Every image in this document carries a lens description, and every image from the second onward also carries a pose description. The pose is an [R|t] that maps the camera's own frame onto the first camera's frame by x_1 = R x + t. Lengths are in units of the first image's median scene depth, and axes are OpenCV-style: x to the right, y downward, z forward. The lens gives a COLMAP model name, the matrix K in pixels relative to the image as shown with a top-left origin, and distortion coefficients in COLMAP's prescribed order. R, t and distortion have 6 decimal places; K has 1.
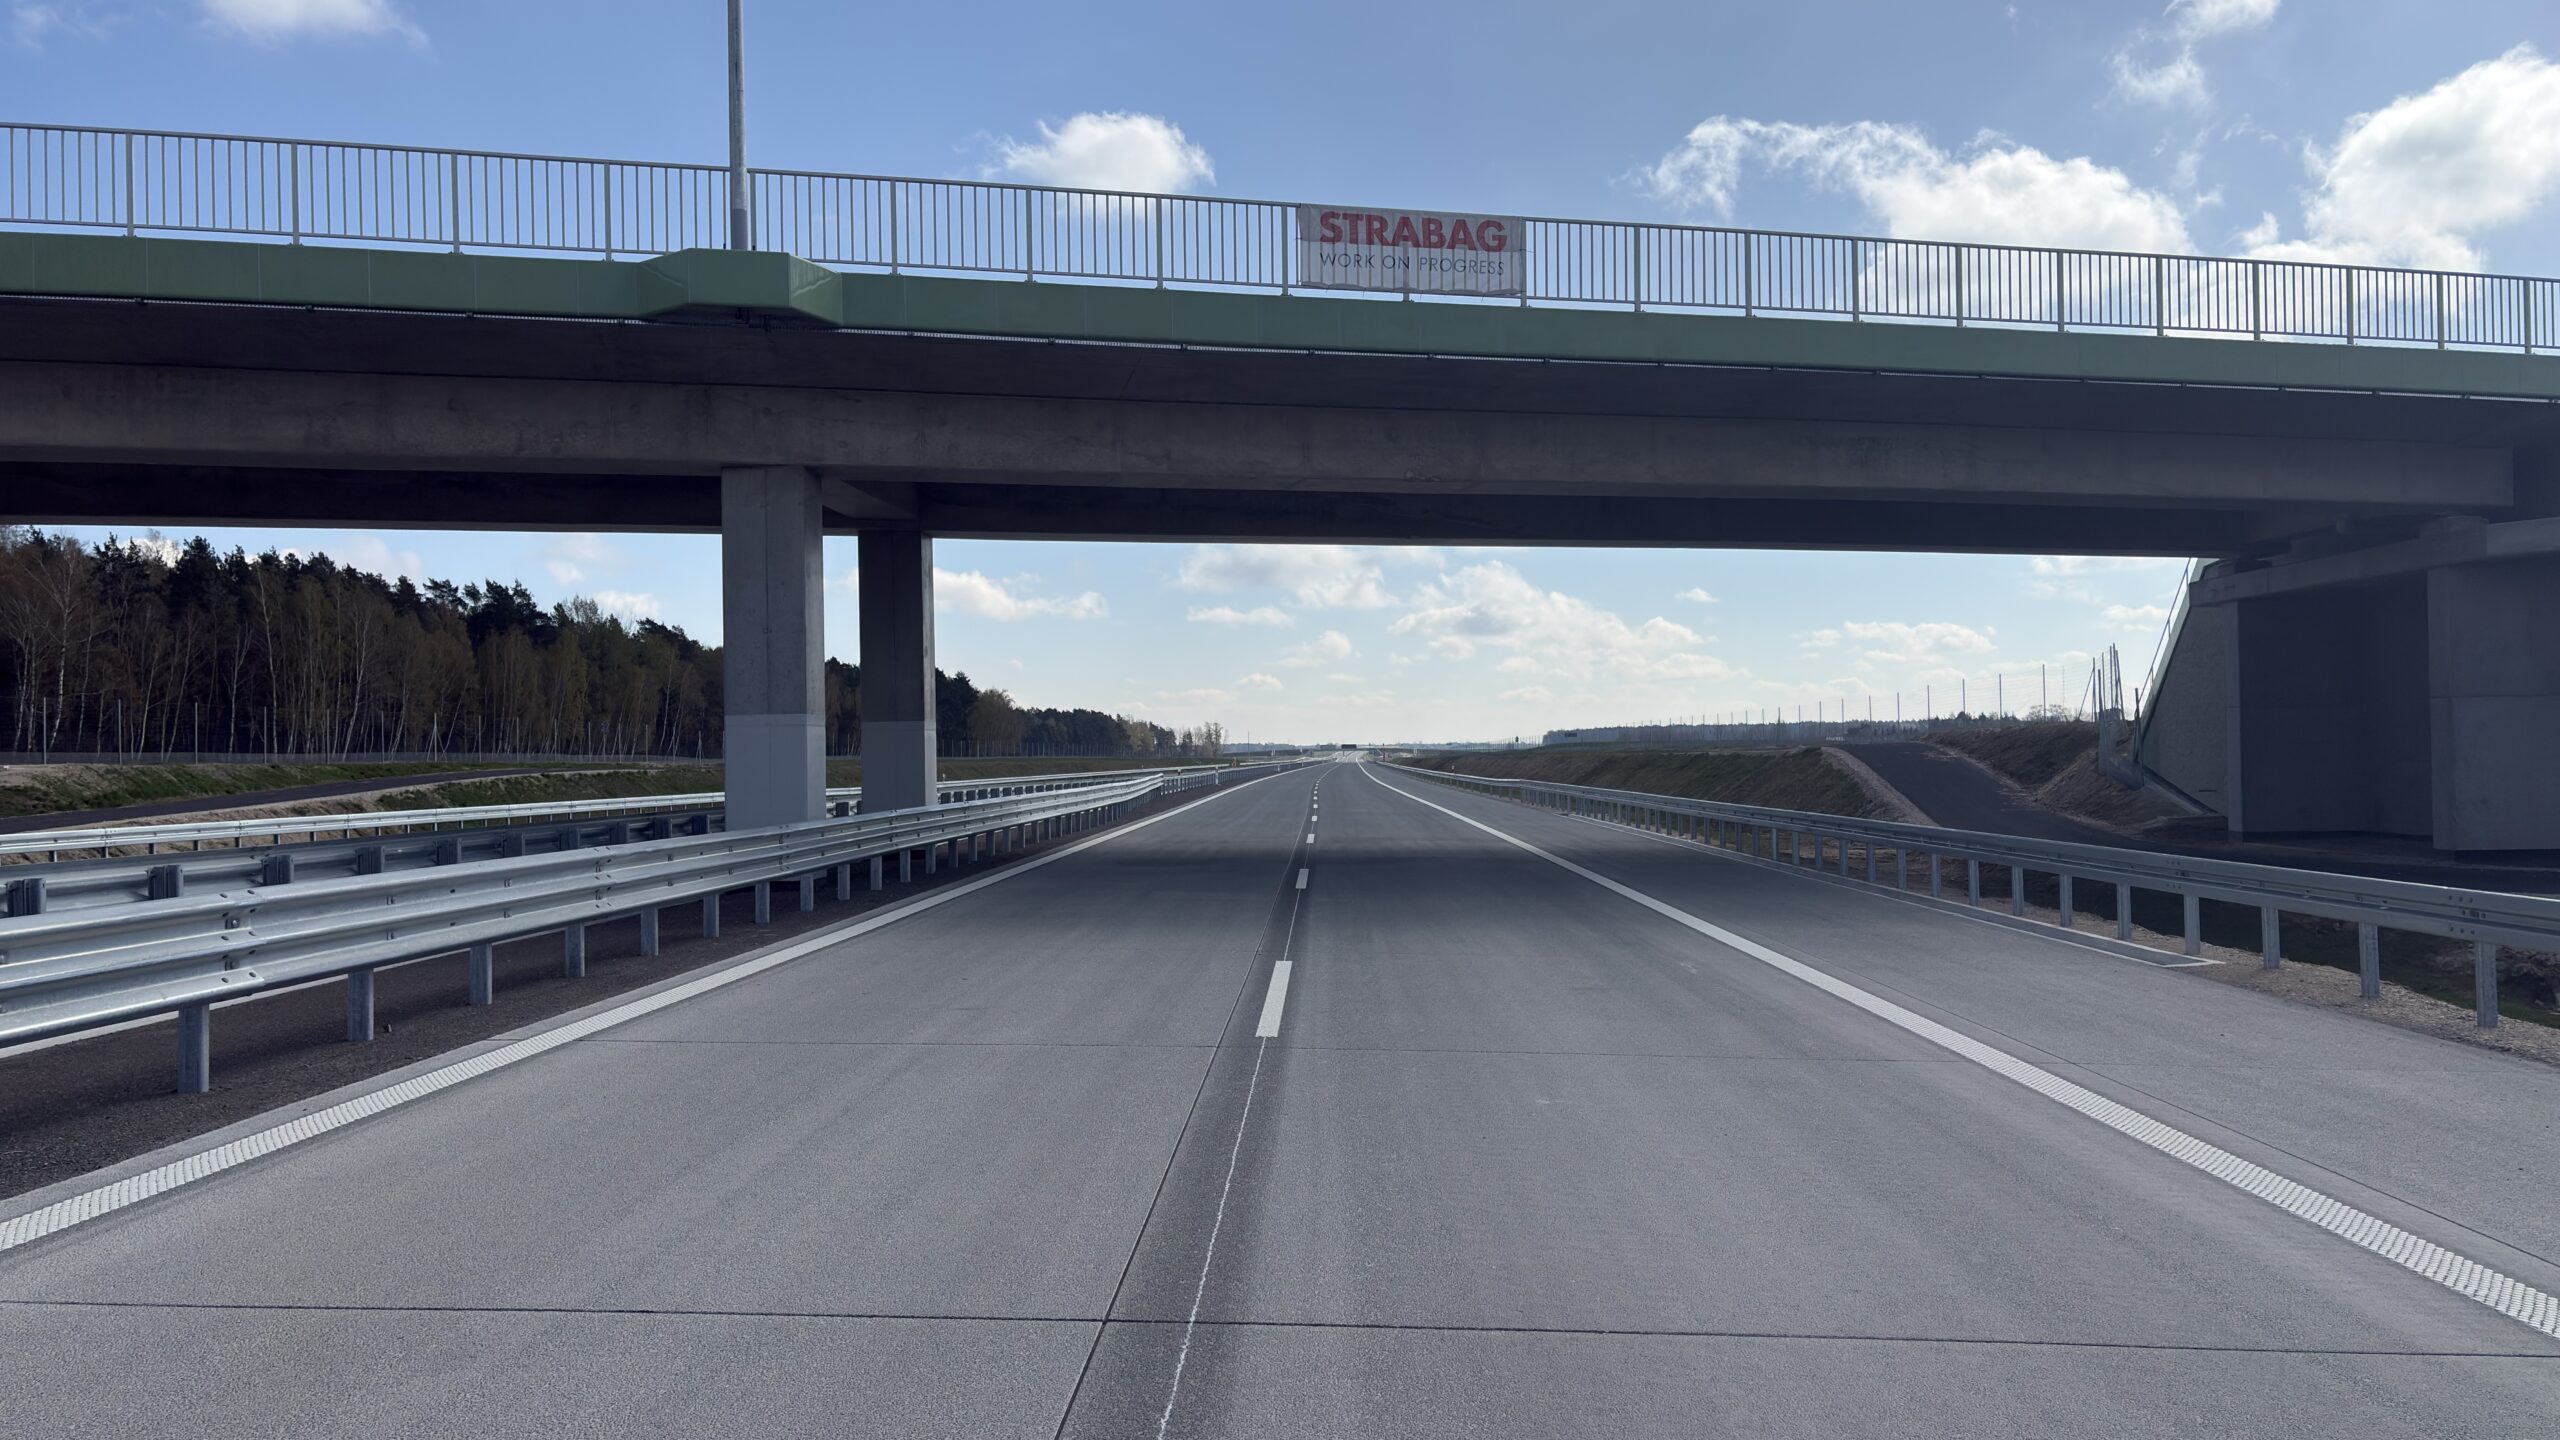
lens RADIAL K [[1913.4, 0, 1273.6], [0, 1913.4, 733.4], [0, 0, 1]] dist [0.025416, -0.014911]
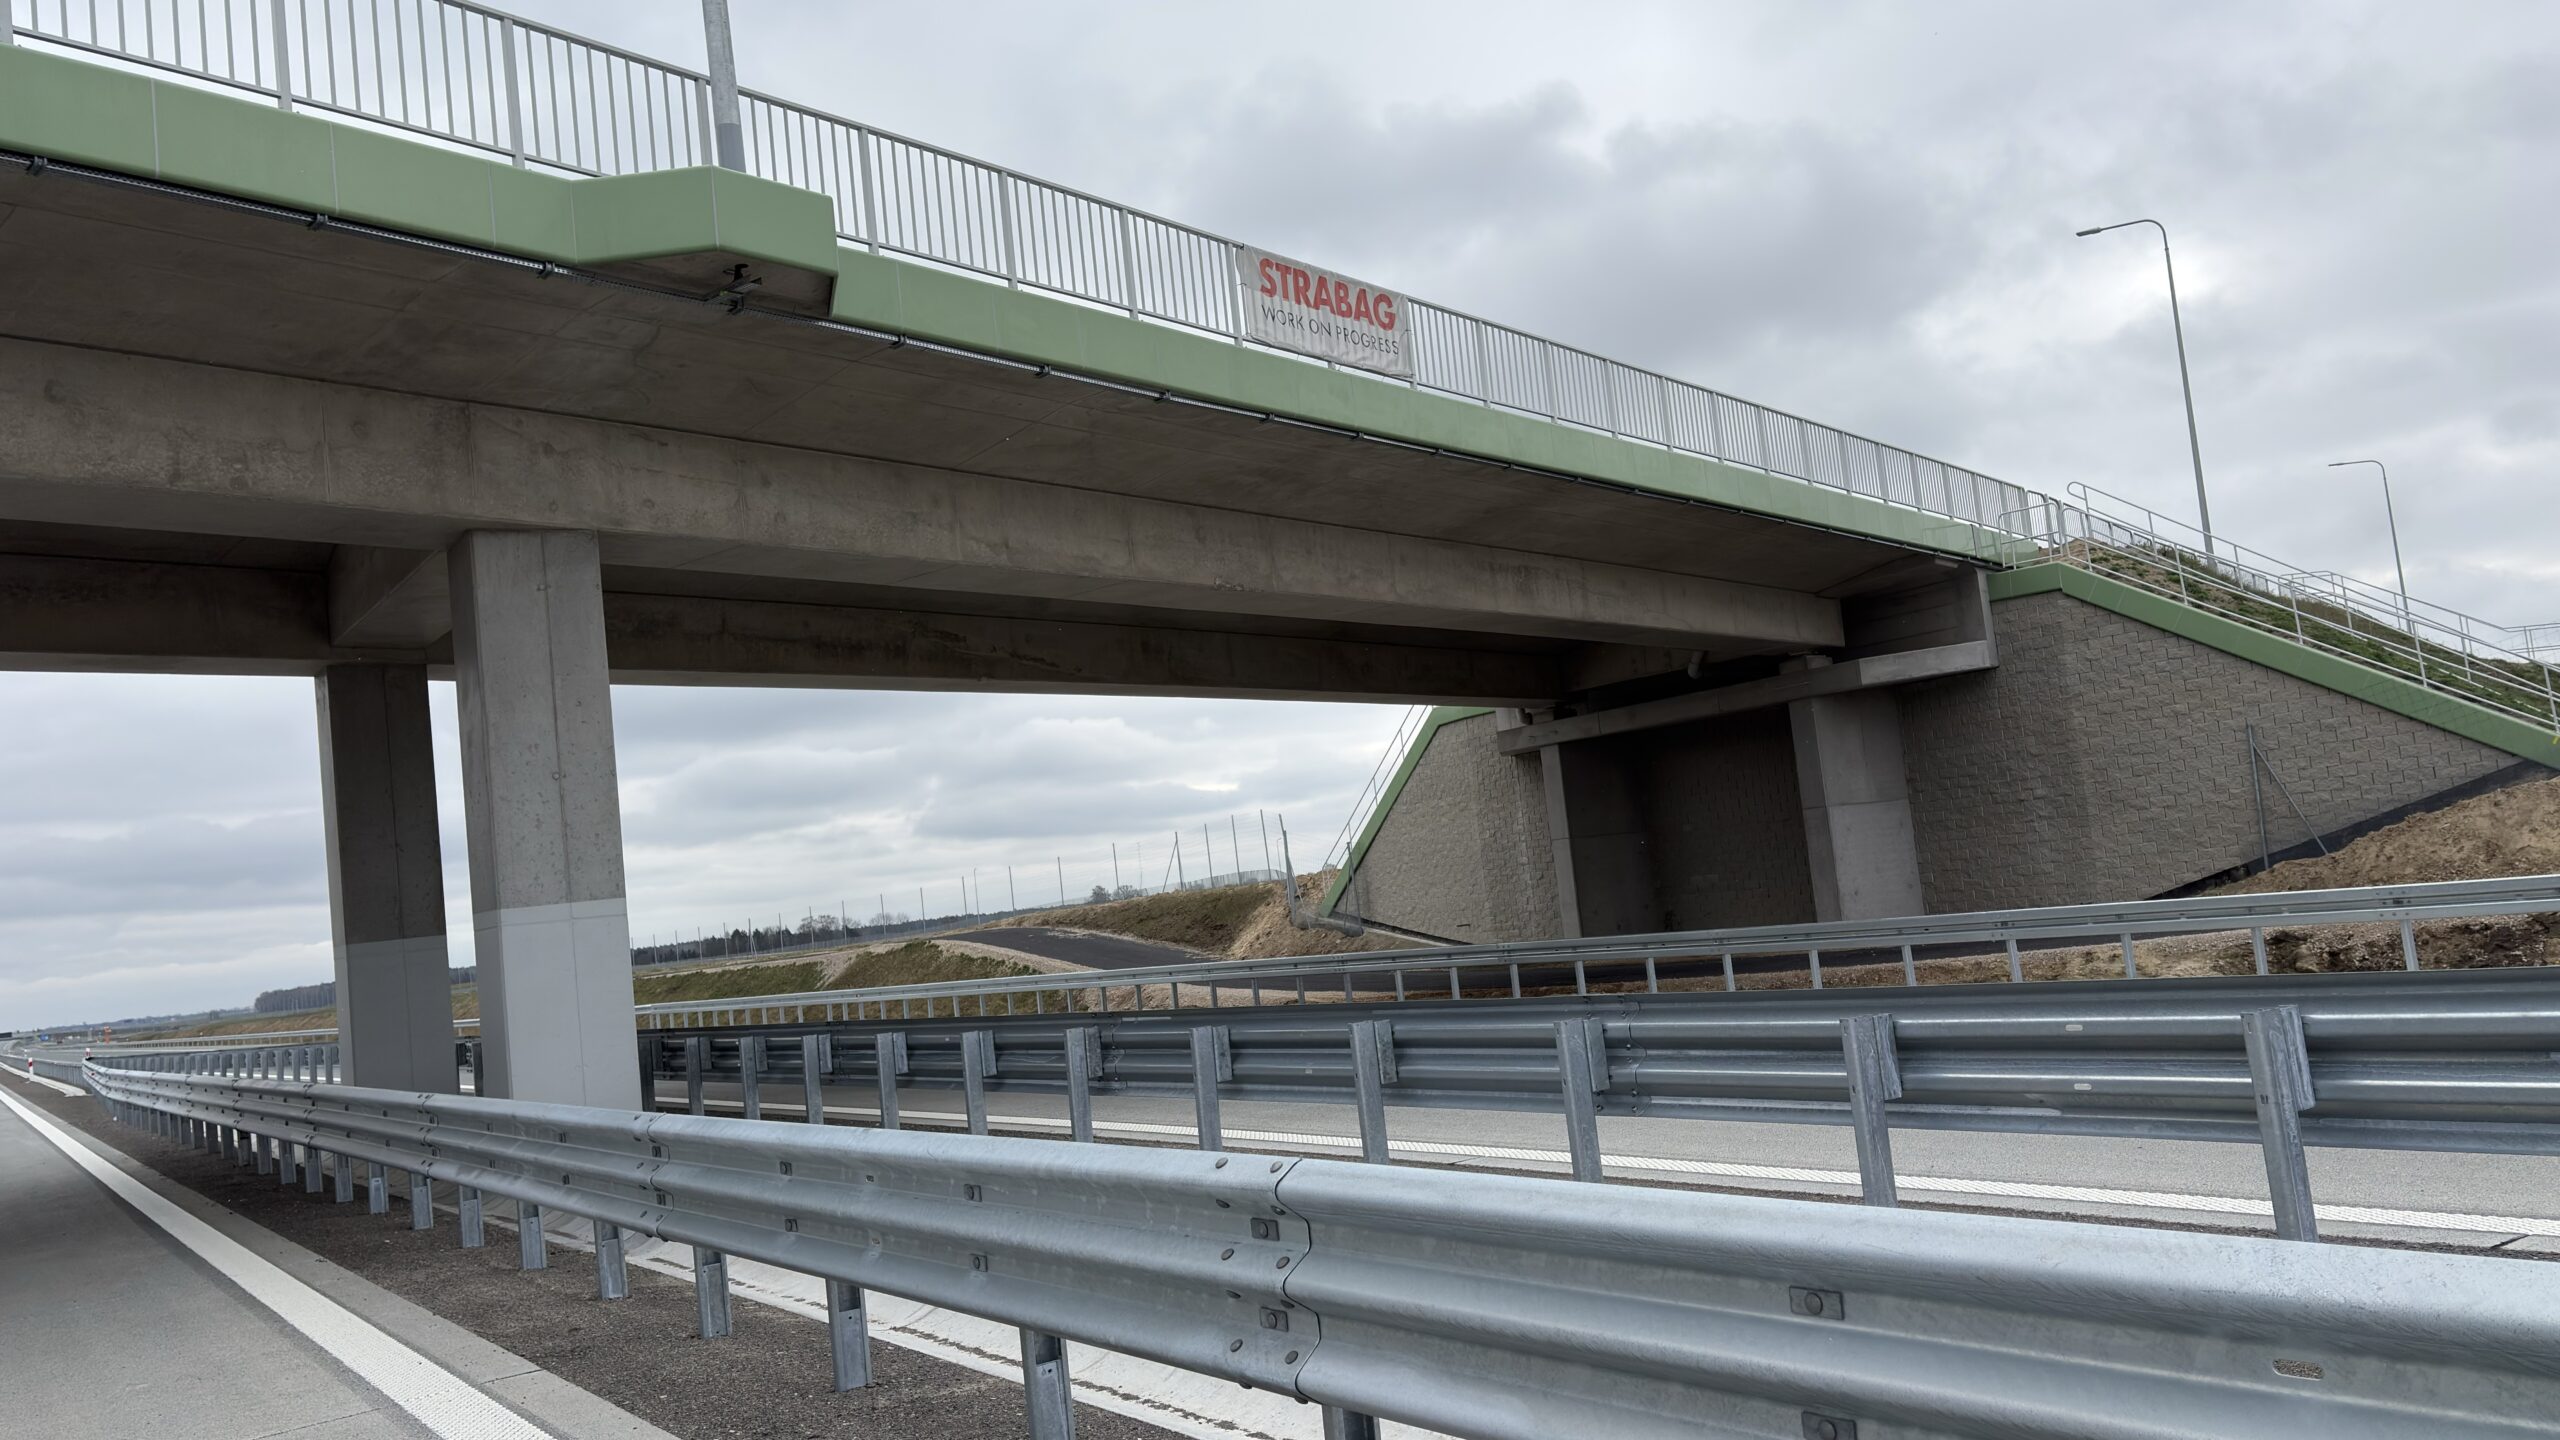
lens RADIAL K [[1913.4, 0, 1279.0], [0, 1913.4, 725.6], [0, 0, 1]] dist [0.025416, -0.014911]
pose [[0.802501, -0.017904, 0.596382, -0.463109], [0.090123, 0.991719, -0.091498, 0.011863], [-0.589805, 0.127175, 0.797469, 0.331741]]
